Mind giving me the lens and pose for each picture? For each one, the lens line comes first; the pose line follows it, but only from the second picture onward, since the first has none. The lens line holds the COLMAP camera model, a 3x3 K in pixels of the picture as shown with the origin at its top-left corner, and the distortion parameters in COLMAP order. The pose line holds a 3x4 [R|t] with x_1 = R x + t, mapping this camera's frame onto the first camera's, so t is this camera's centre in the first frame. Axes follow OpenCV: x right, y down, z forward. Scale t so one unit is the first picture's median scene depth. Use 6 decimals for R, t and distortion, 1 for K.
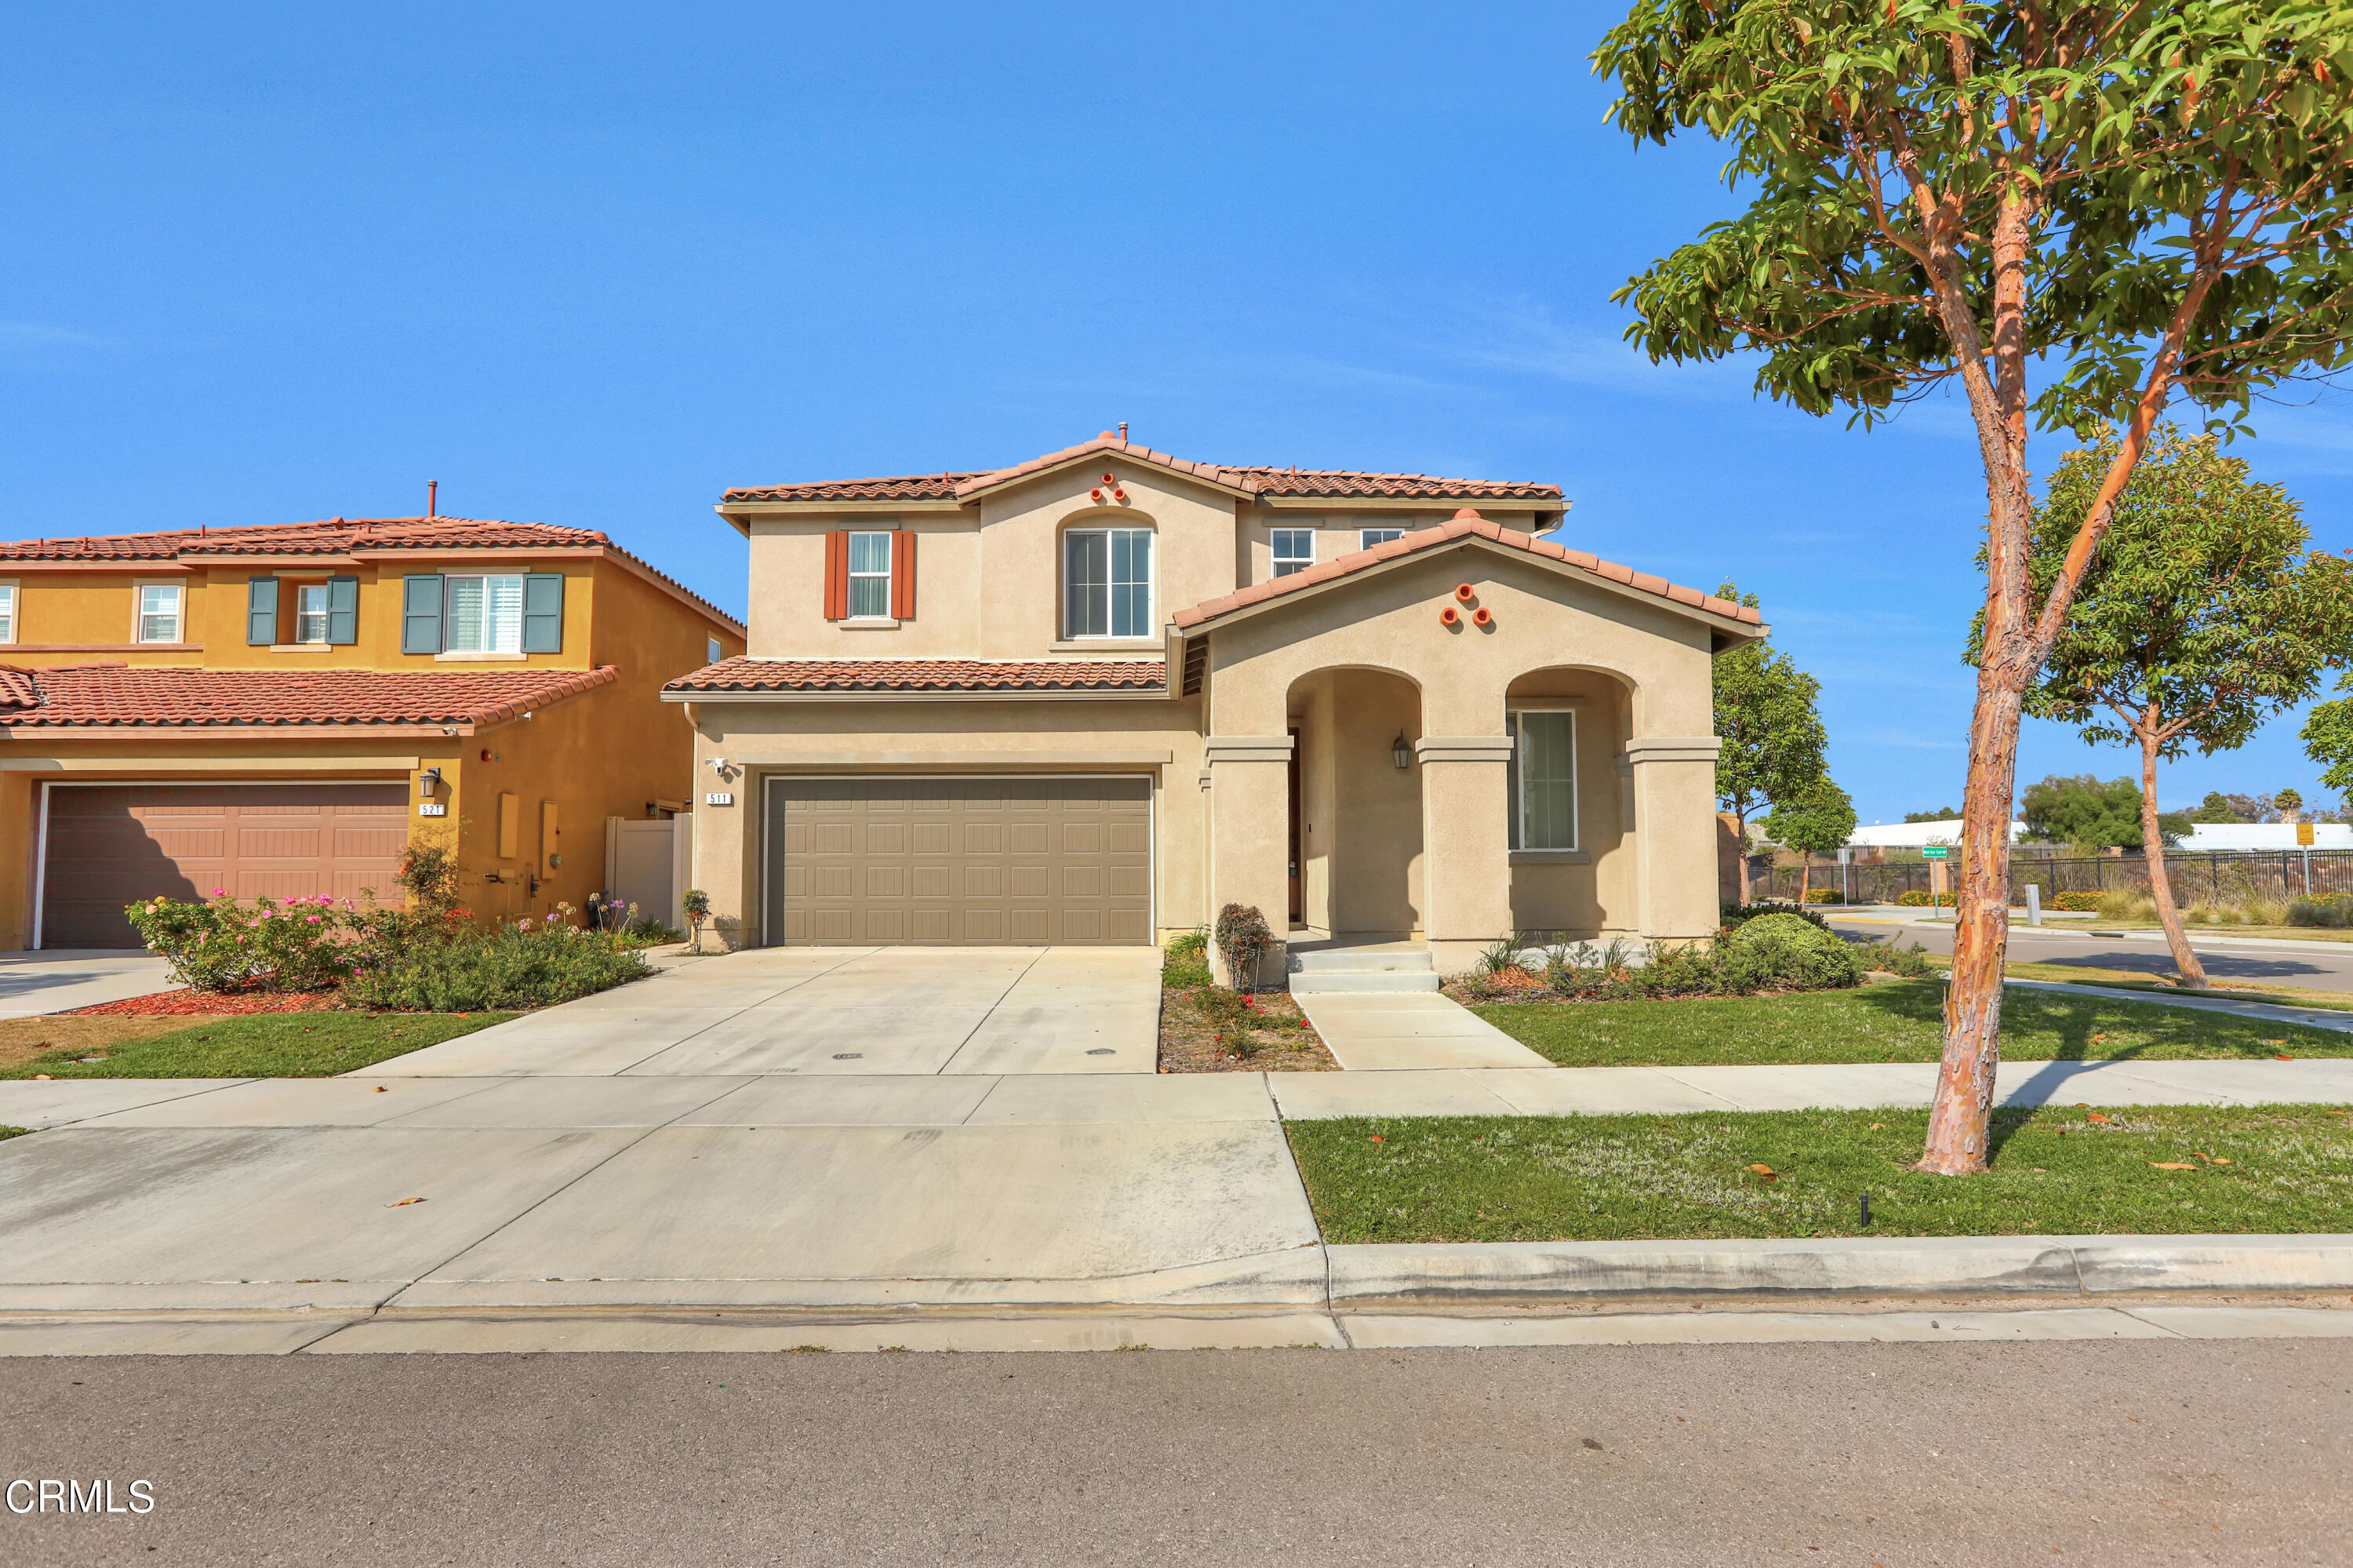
lens RADIAL K [[1251.4, 0, 1176.5], [0, 1251.4, 784.0], [0, 0, 1]] dist [-0.072132, 0.065651]
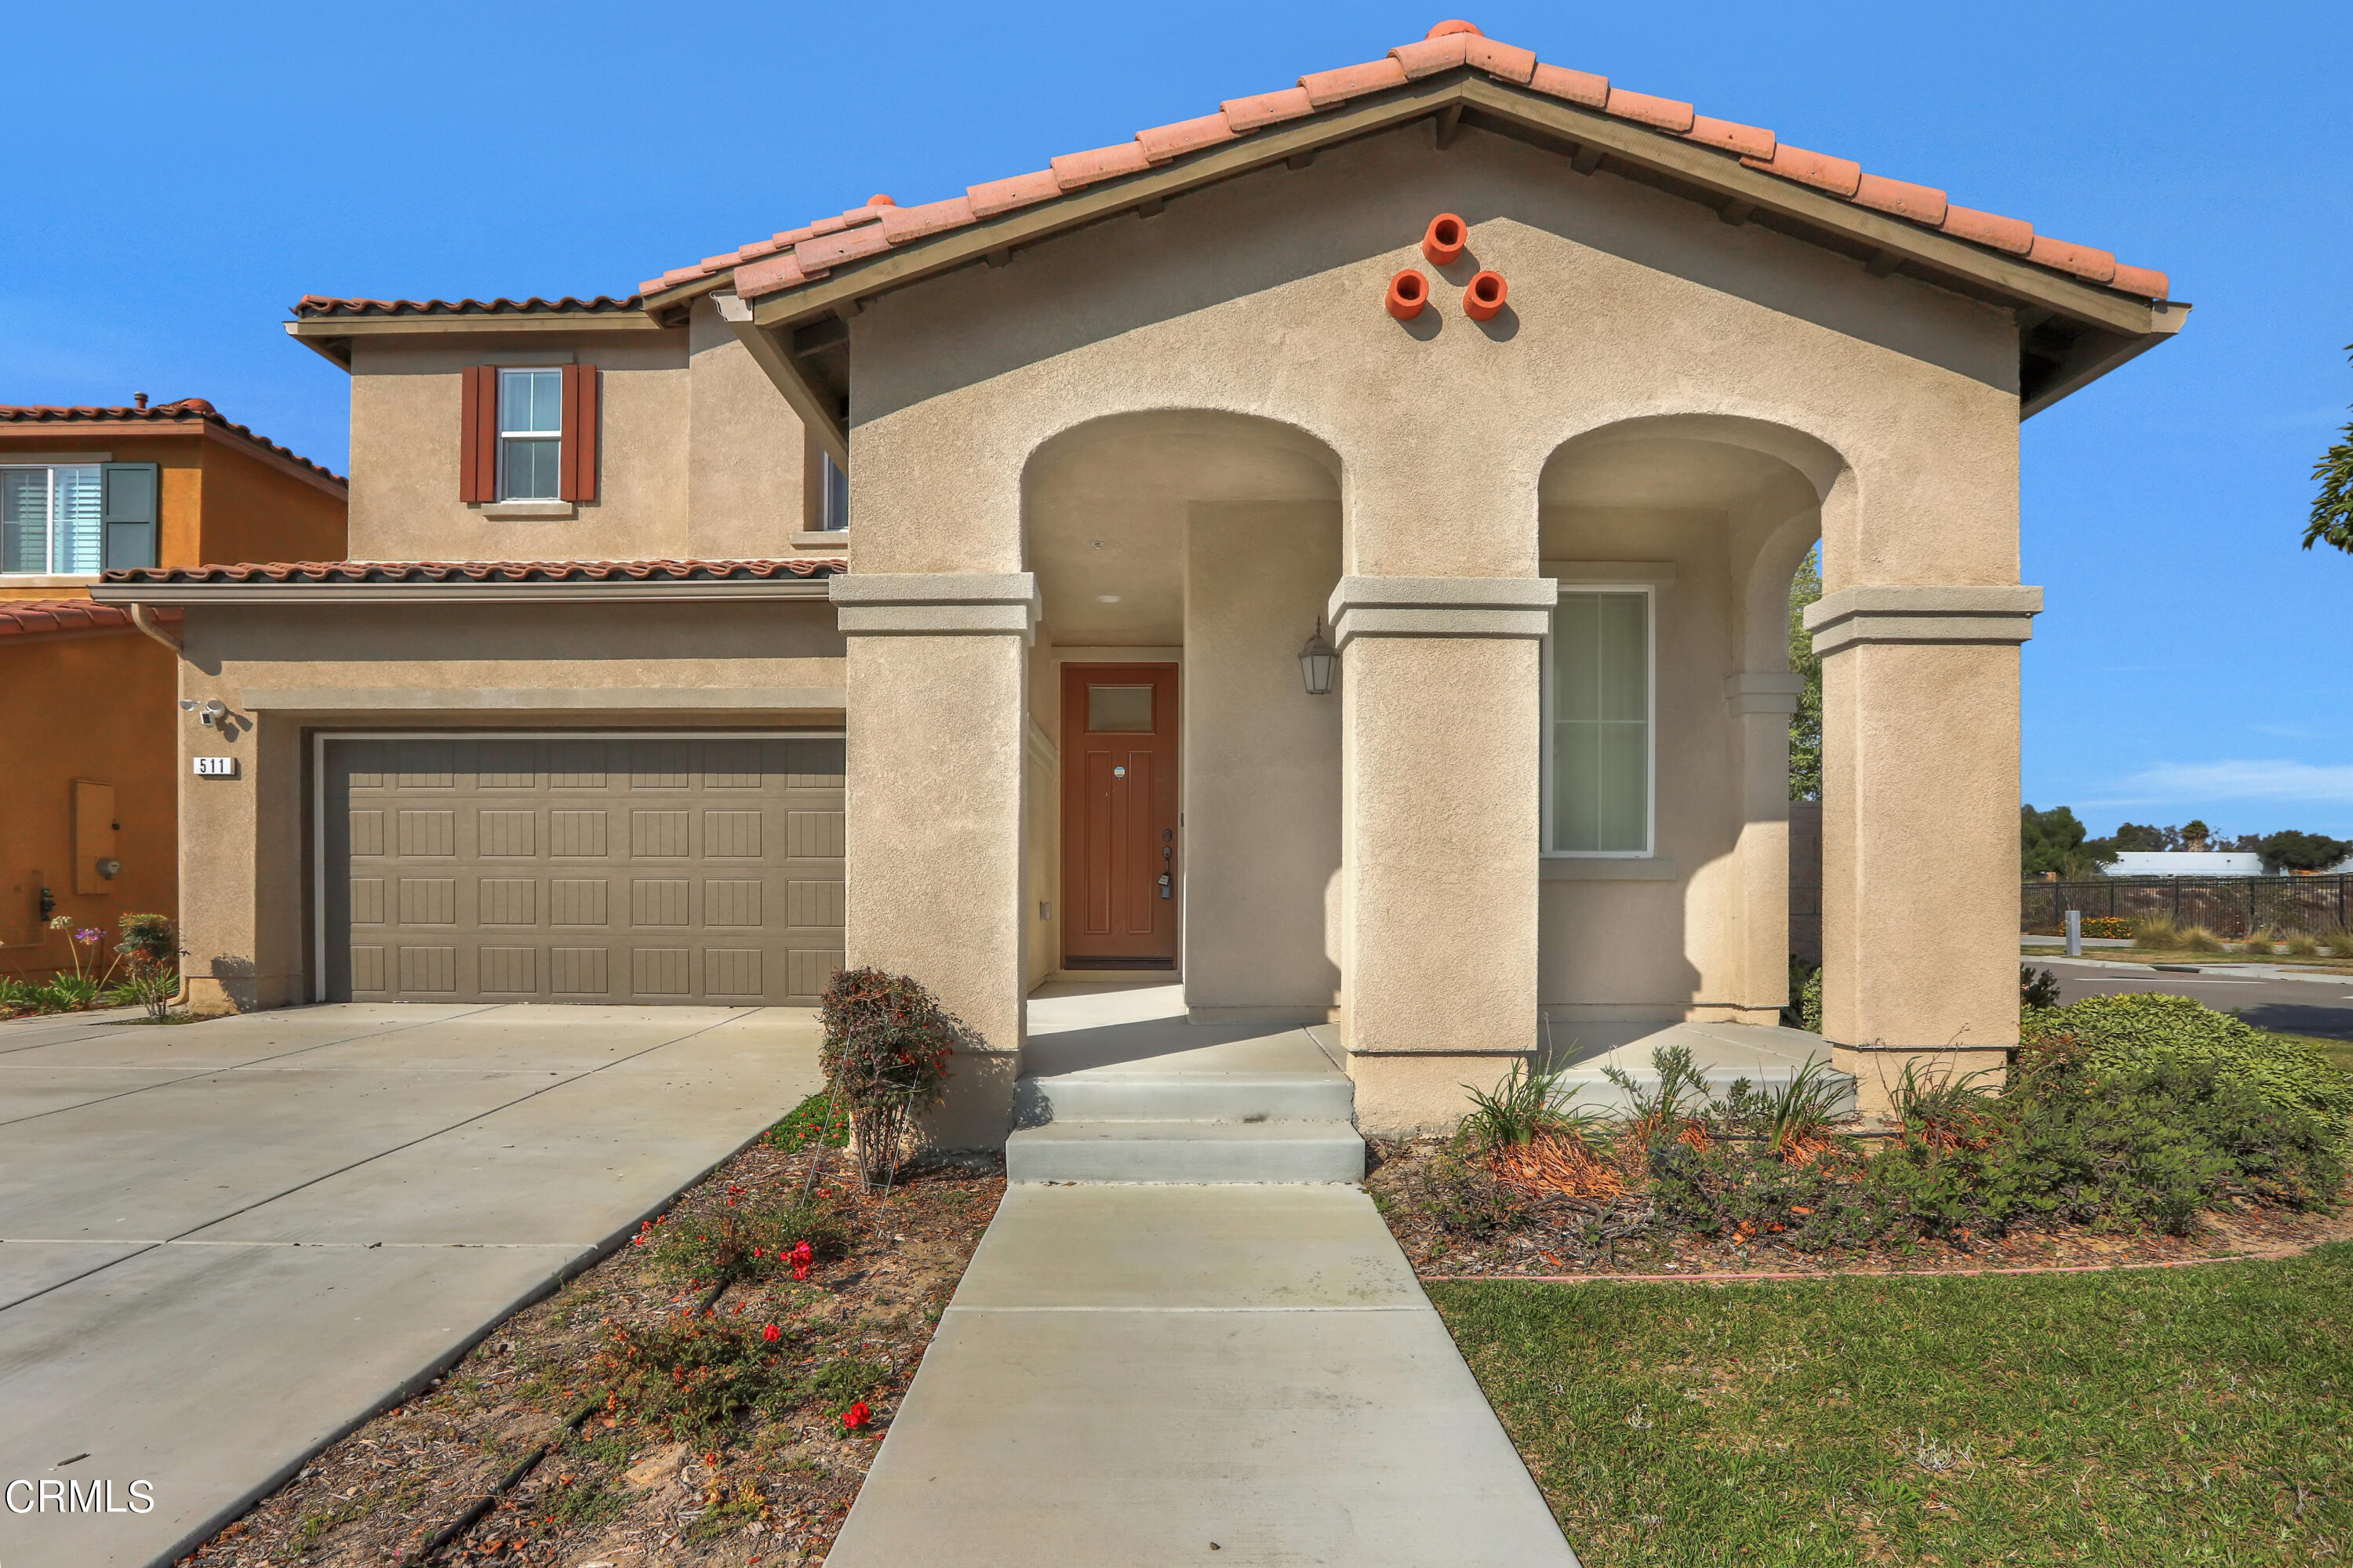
lens RADIAL K [[1111.6, 0, 1162.6], [0, 1111.6, 878.3], [0, 0, 1]] dist [-0.034026, 0.009119]
pose [[0.999907, 0.006981, -0.011700, 0.097238], [-0.006252, 0.998102, 0.061260, 0.028406], [0.012105, -0.061182, 0.998053, 0.422117]]
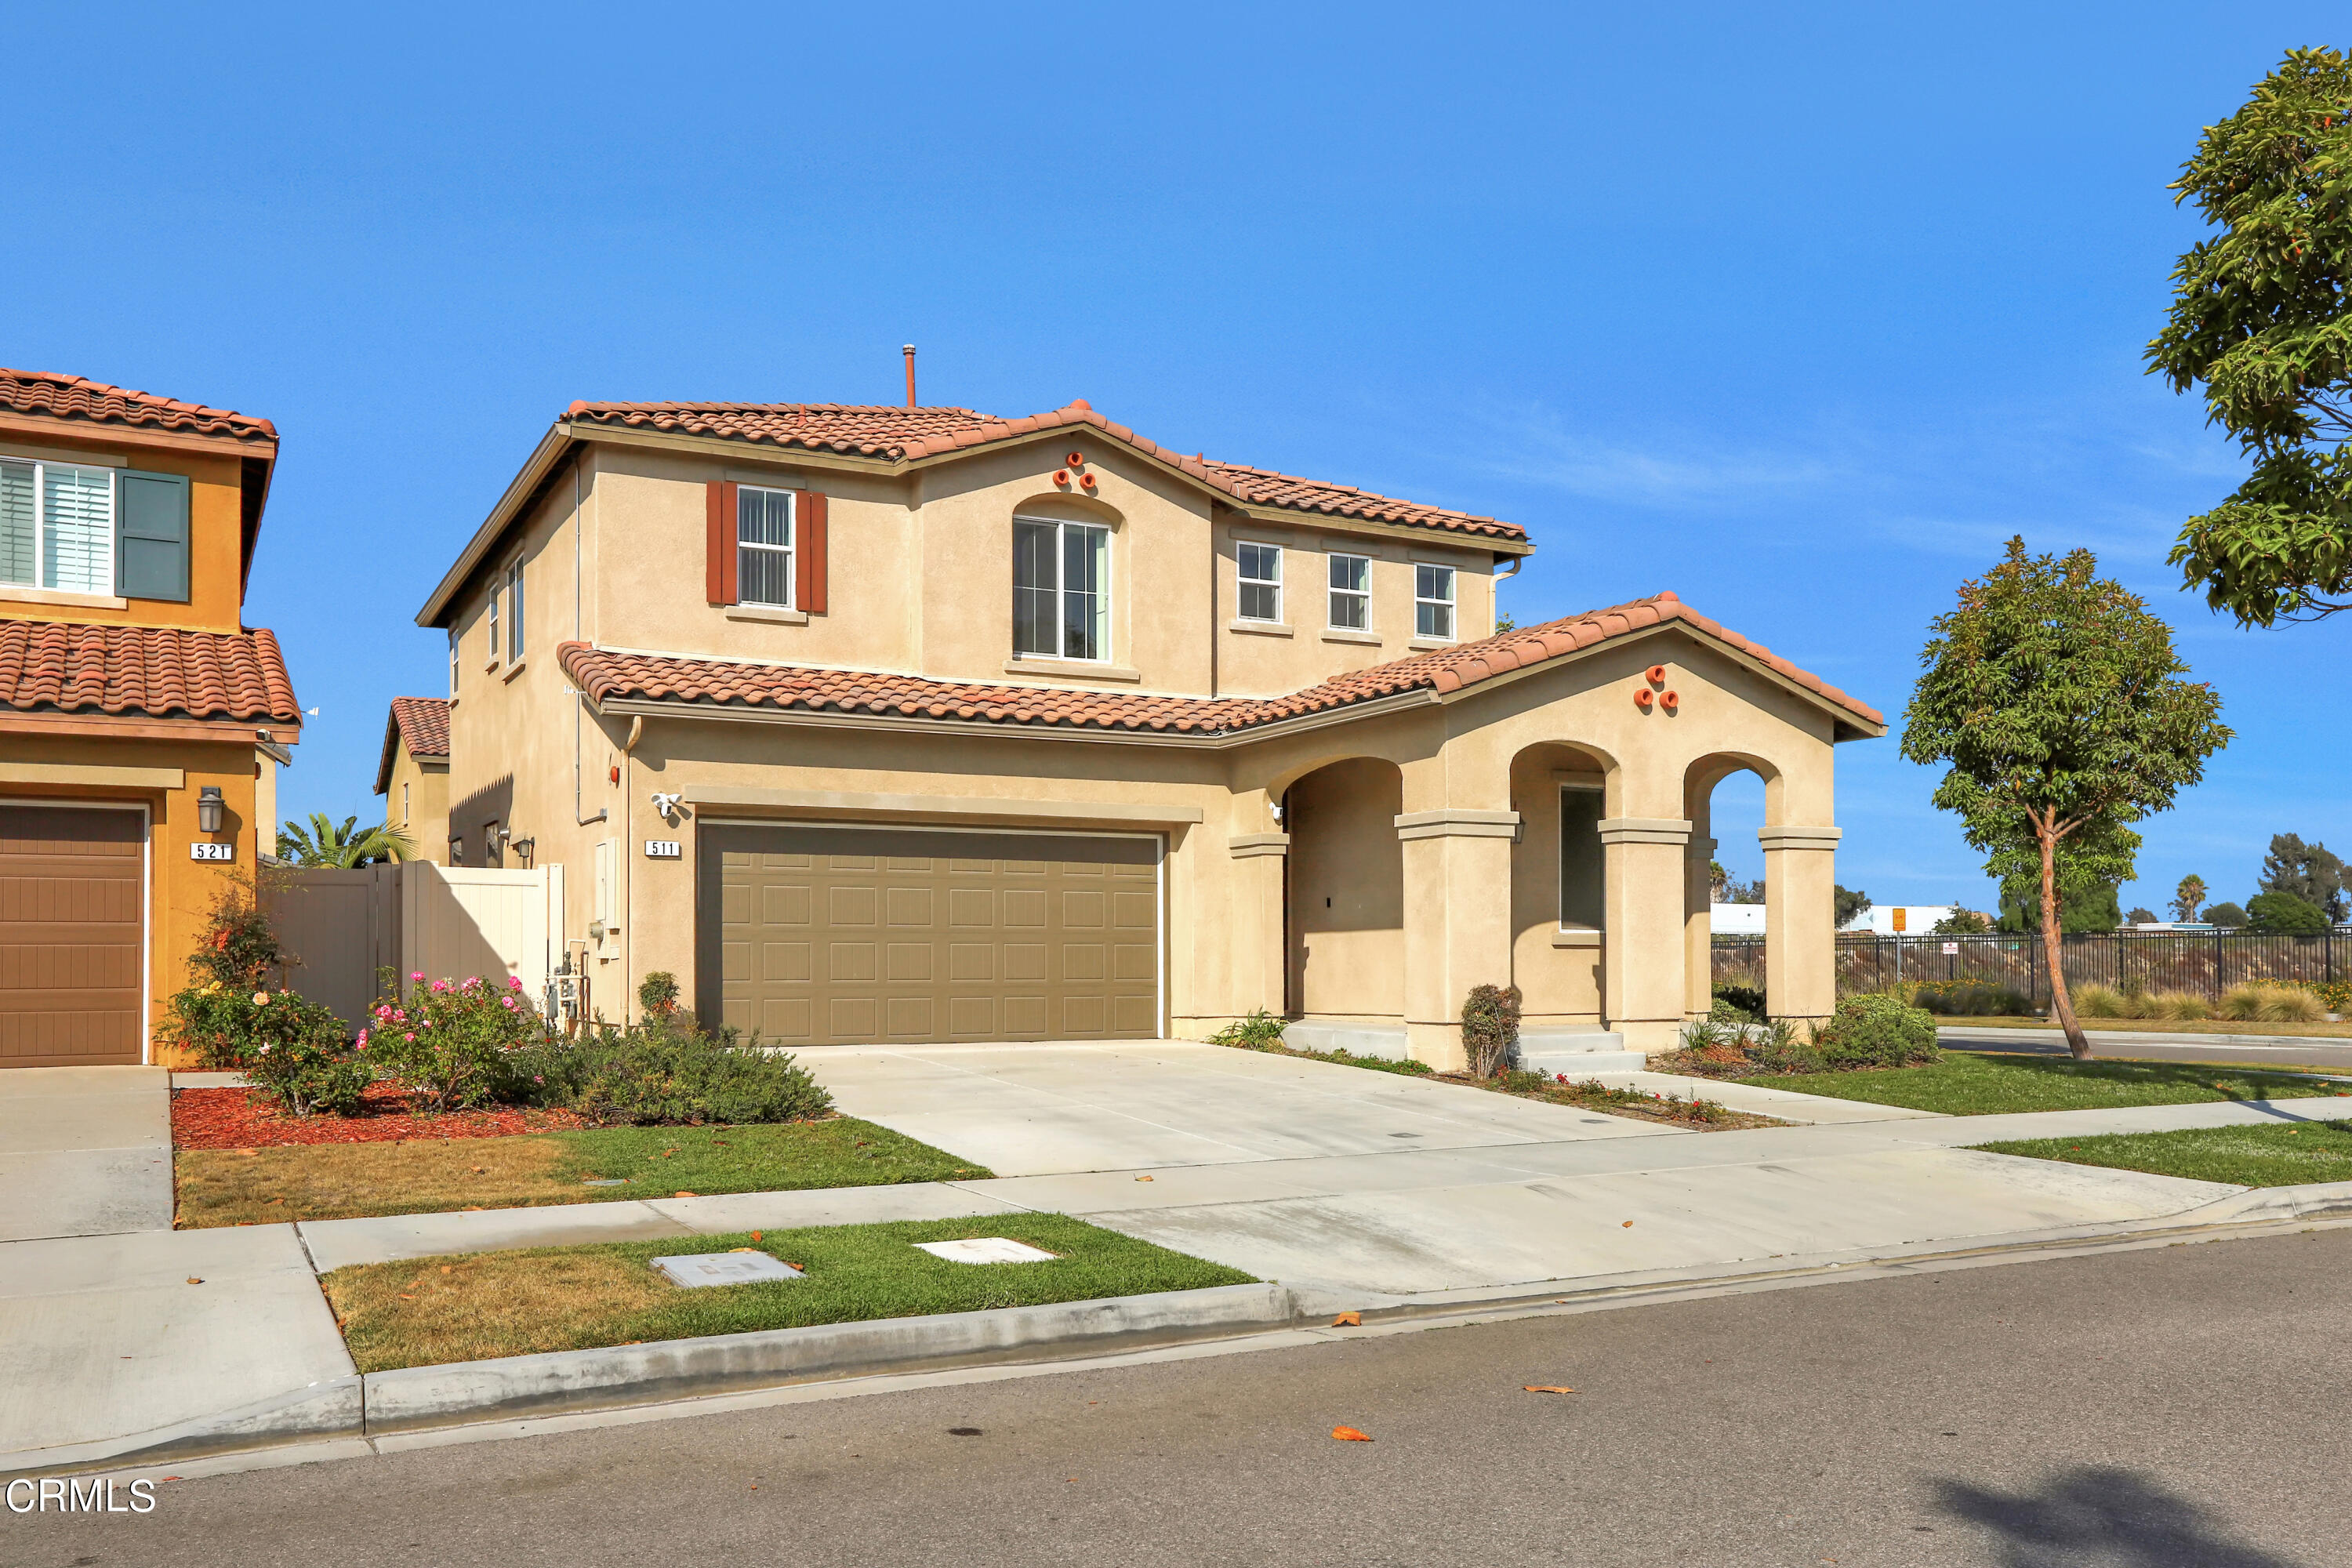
lens RADIAL K [[1923.9, 0, 1177.9], [0, 1923.9, 943.0], [0, 0, 1]] dist [0.009979, 0.001126]
pose [[0.886895, 0.008393, 0.461894, -0.567791], [-0.038423, 0.997711, 0.055648, -0.006845], [-0.460370, -0.067101, 0.885188, -0.143556]]
